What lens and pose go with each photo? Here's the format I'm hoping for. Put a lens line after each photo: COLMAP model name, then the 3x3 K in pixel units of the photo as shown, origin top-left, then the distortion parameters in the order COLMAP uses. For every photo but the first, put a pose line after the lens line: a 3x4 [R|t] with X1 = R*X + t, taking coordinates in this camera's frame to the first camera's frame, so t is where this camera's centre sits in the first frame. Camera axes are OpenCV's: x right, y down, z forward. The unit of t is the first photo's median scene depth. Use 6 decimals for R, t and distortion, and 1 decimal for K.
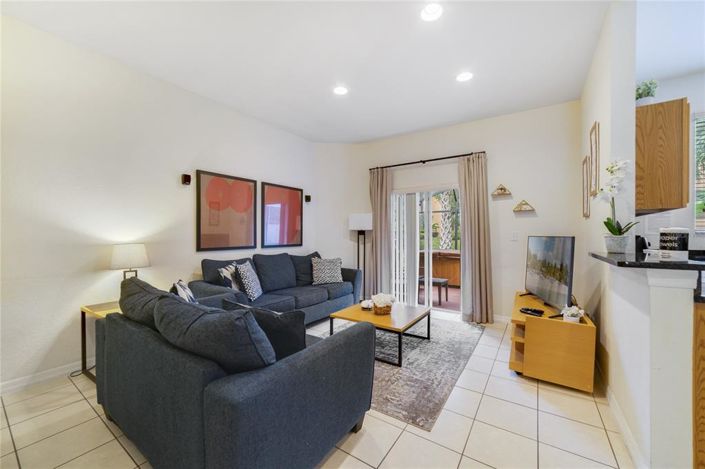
lens RADIAL K [[273.9, 0, 350.1], [0, 273.9, 235.9], [0, 0, 1]] dist [-0.000296, 0.002045]
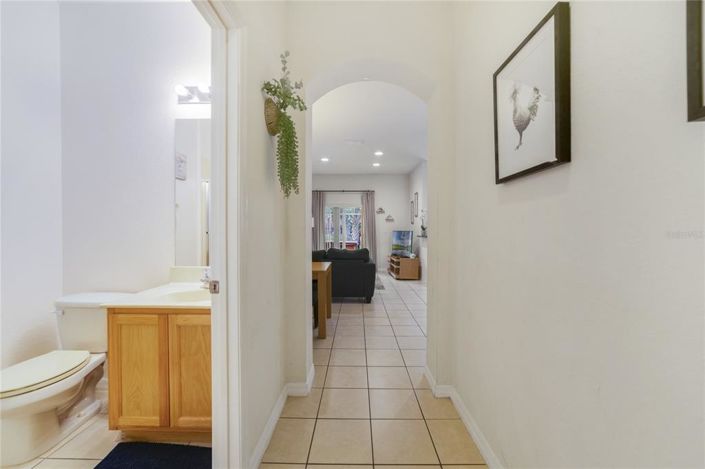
lens RADIAL K [[273.9, 0, 353.9], [0, 273.9, 231.6], [0, 0, 1]] dist [-0.000296, 0.002045]
pose [[0.833175, -0.004122, 0.552994, -0.884471], [0.006785, 0.999973, -0.002769, 0.010644], [-0.552968, 0.006059, 0.833181, -0.738212]]
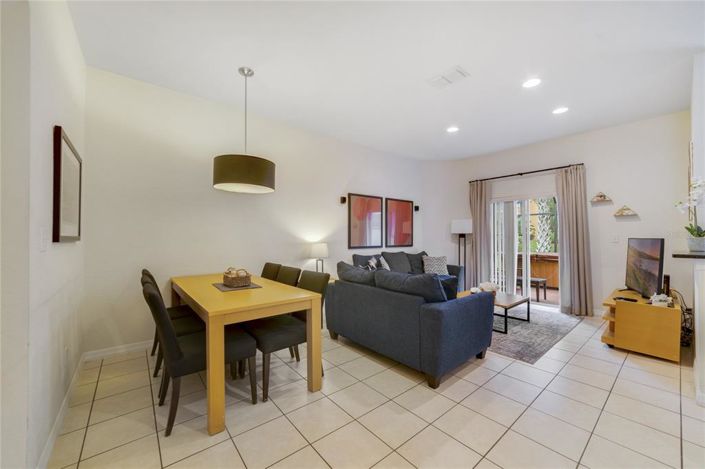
lens RADIAL K [[273.9, 0, 353.0], [0, 273.9, 235.8], [0, 0, 1]] dist [-0.000296, 0.002045]
pose [[0.963602, -0.002194, -0.267332, -0.131495], [-0.000640, 0.999944, -0.010516, 0.002449], [0.267340, 0.010305, 0.963547, -0.369664]]
